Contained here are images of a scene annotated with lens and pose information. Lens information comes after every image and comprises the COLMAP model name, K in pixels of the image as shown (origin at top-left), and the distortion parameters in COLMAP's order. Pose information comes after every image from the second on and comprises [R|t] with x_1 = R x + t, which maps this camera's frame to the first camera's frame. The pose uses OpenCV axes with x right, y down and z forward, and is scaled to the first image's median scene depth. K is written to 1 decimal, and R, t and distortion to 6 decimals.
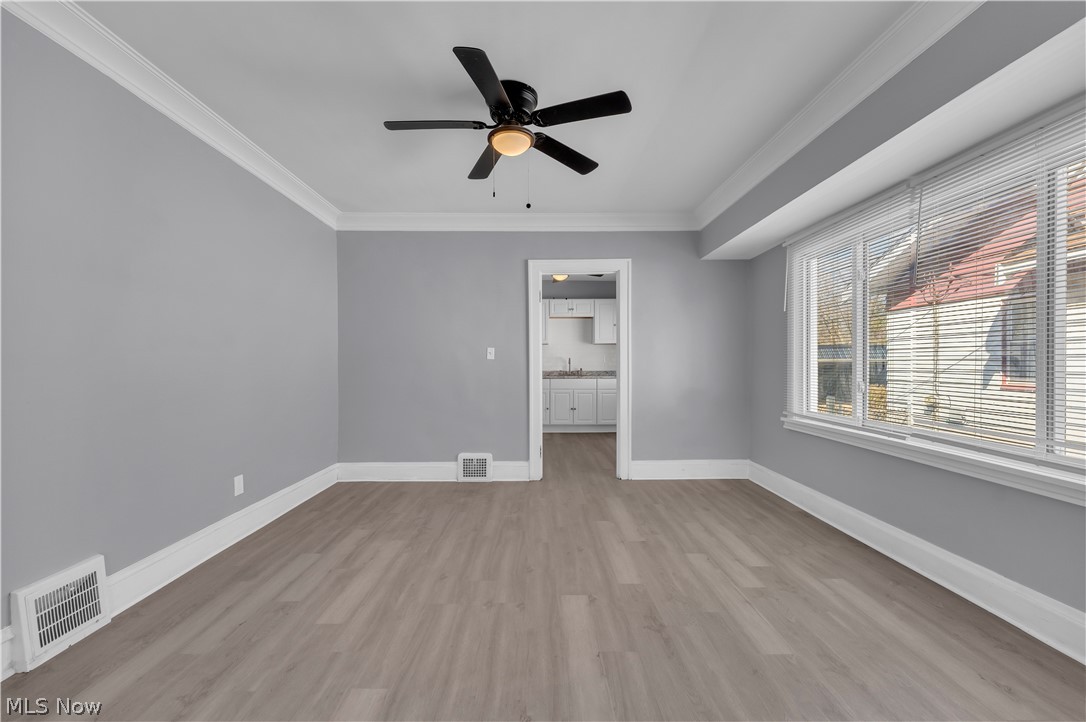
lens RADIAL K [[439.6, 0, 536.3], [0, 439.6, 367.9], [0, 0, 1]] dist [-0.001173, -0.000508]
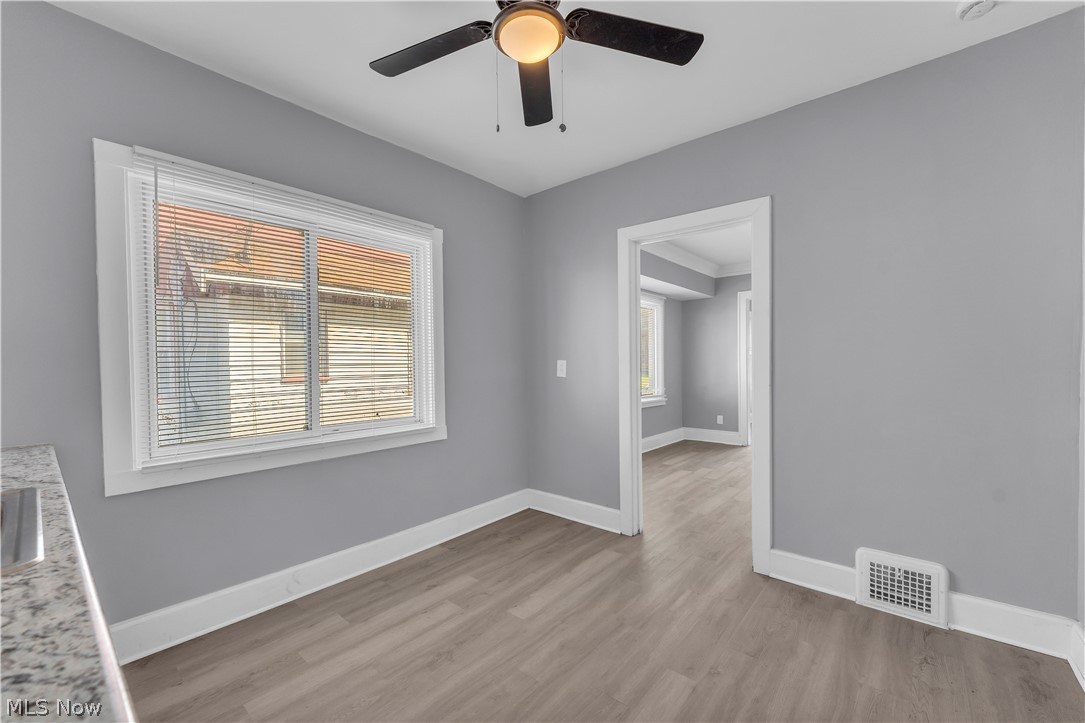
lens RADIAL K [[438.8, 0, 536.9], [0, 438.8, 369.1], [0, 0, 1]] dist [-0.006718, 0.000128]
pose [[-0.752974, -0.000666, 0.658050, -0.179341], [0.019172, 0.999553, 0.022950, -0.040083], [-0.657771, 0.029897, -0.752624, 1.875014]]
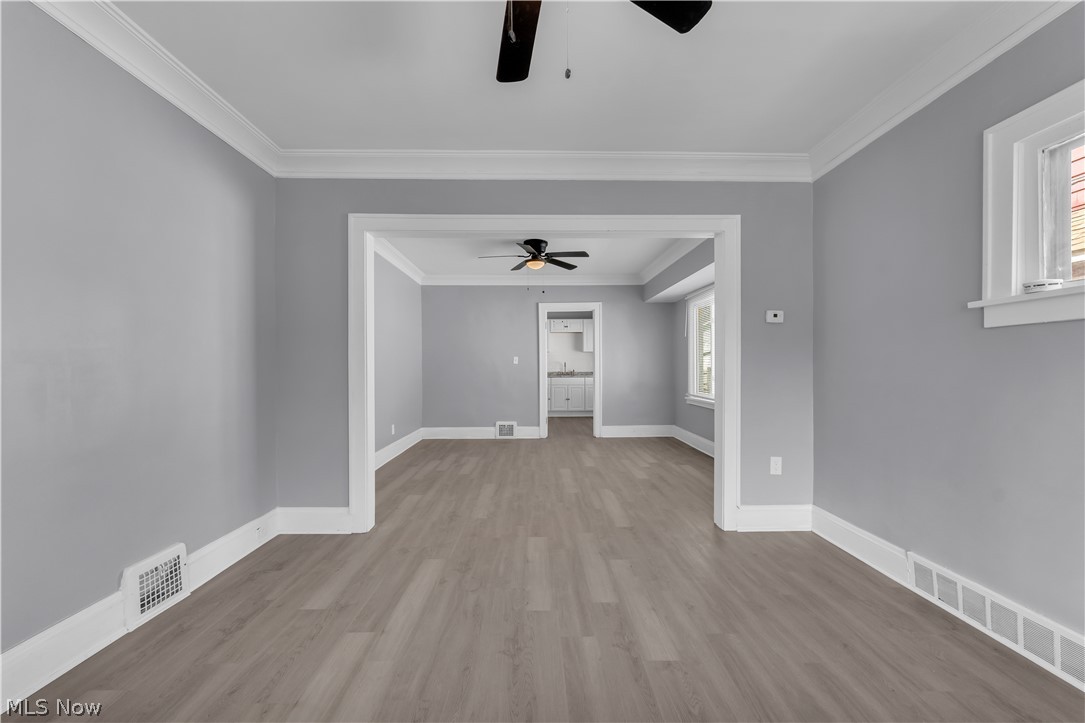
lens RADIAL K [[438.8, 0, 536.9], [0, 438.8, 369.1], [0, 0, 1]] dist [-0.006718, 0.000128]
pose [[0.999976, -0.002375, 0.006534, -0.040689], [0.002403, 0.999988, -0.004255, 0.007088], [-0.006523, 0.004270, 0.999970, -0.710596]]
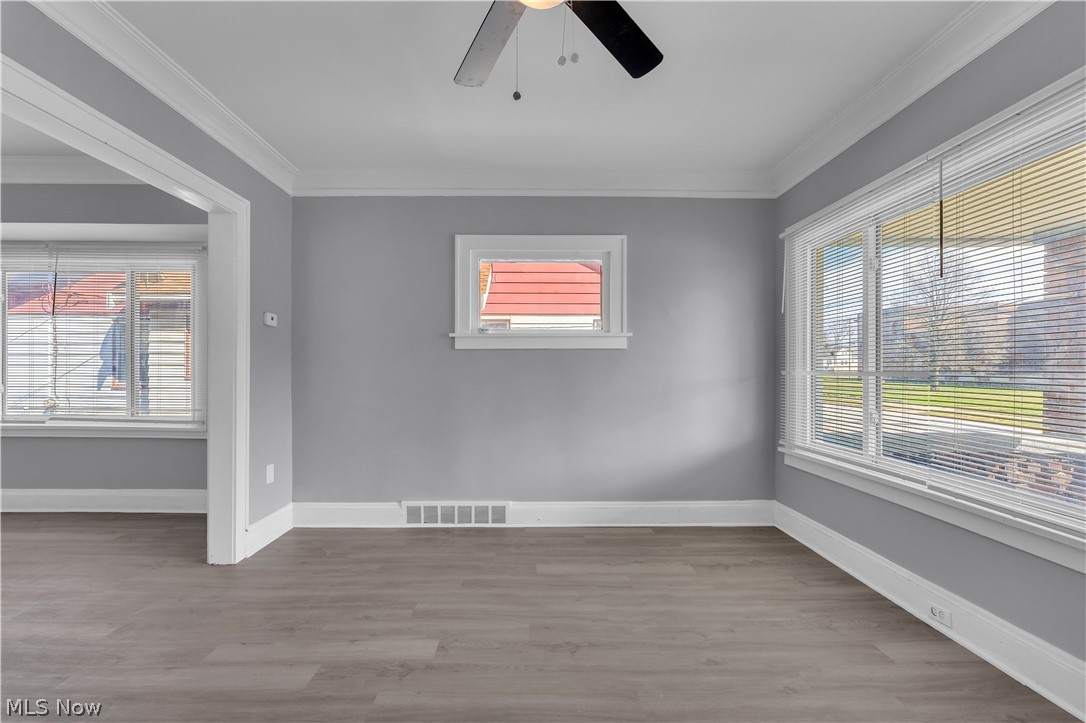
lens RADIAL K [[439.6, 0, 536.3], [0, 439.6, 368.4], [0, 0, 1]] dist [-0.001173, -0.000508]
pose [[-0.009446, 0.003507, 0.999949, -0.383578], [0.006571, 0.999972, -0.003445, 0.001257], [-0.999934, 0.006538, -0.009469, -0.373093]]
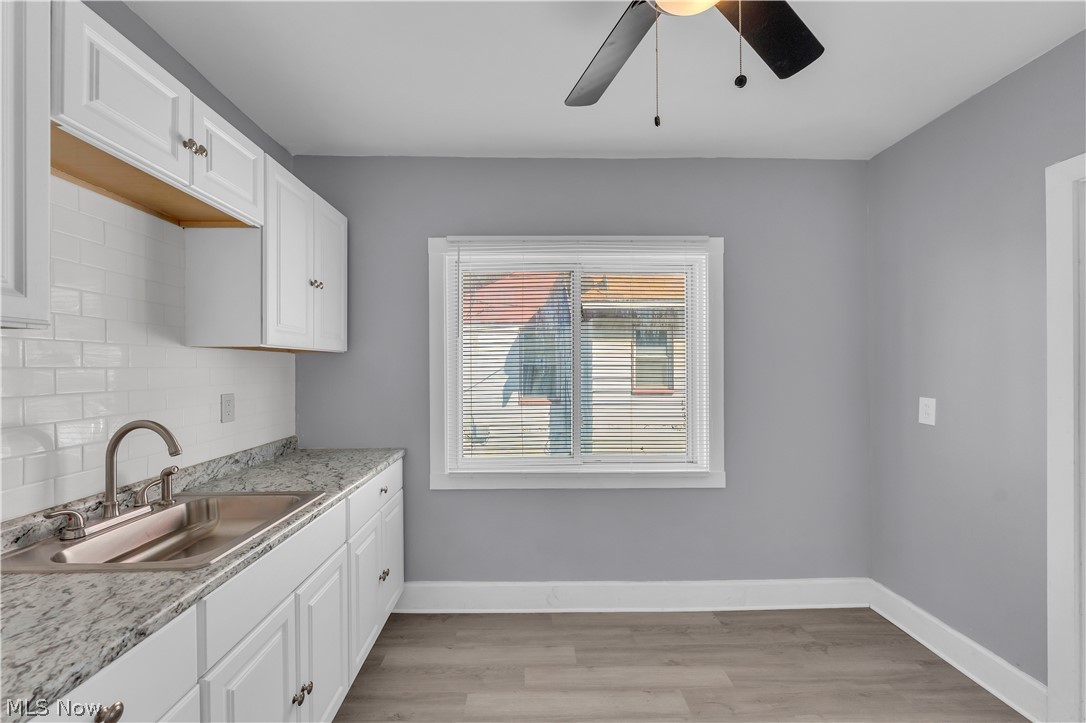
lens RADIAL K [[439.6, 0, 536.3], [0, 439.6, 368.4], [0, 0, 1]] dist [-0.001173, -0.000508]
pose [[-0.012281, -0.000289, 0.999925, -0.191661], [0.013160, 0.999913, 0.000451, -0.081895], [-0.999838, 0.013165, -0.012277, 1.681493]]
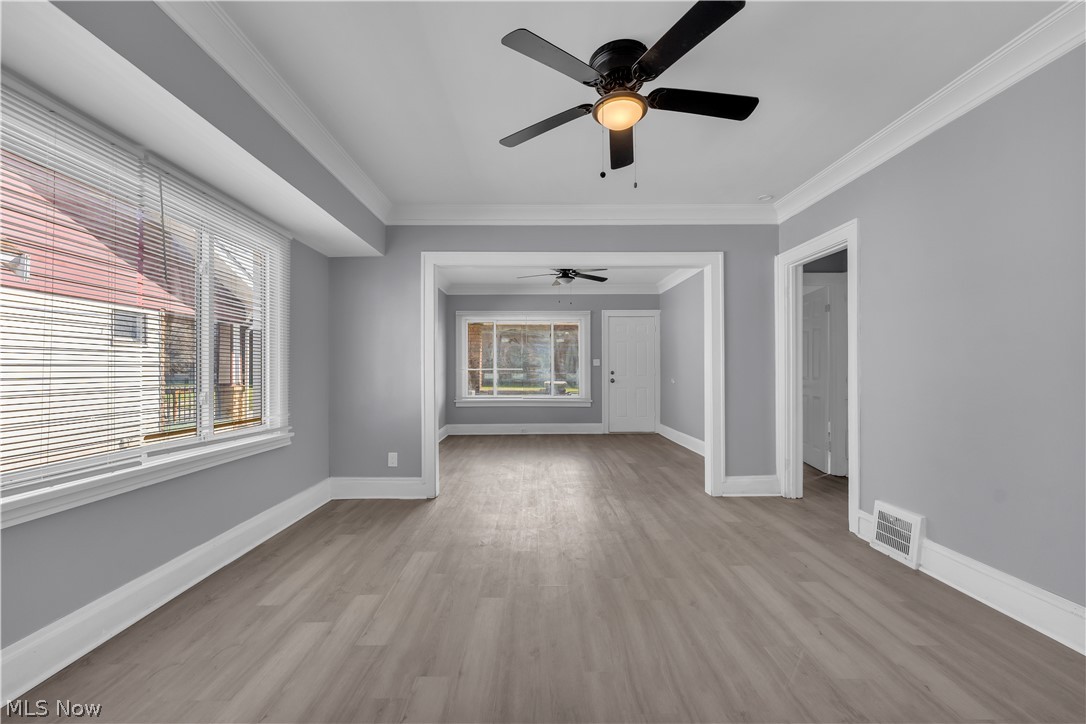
lens RADIAL K [[439.6, 0, 536.3], [0, 439.6, 368.9], [0, 0, 1]] dist [-0.001173, -0.000508]
pose [[-0.999995, 0.002938, -0.000926, 0.068972], [0.002928, 0.999947, 0.009892, -0.012068], [0.000955, 0.009889, -0.999951, 1.160152]]
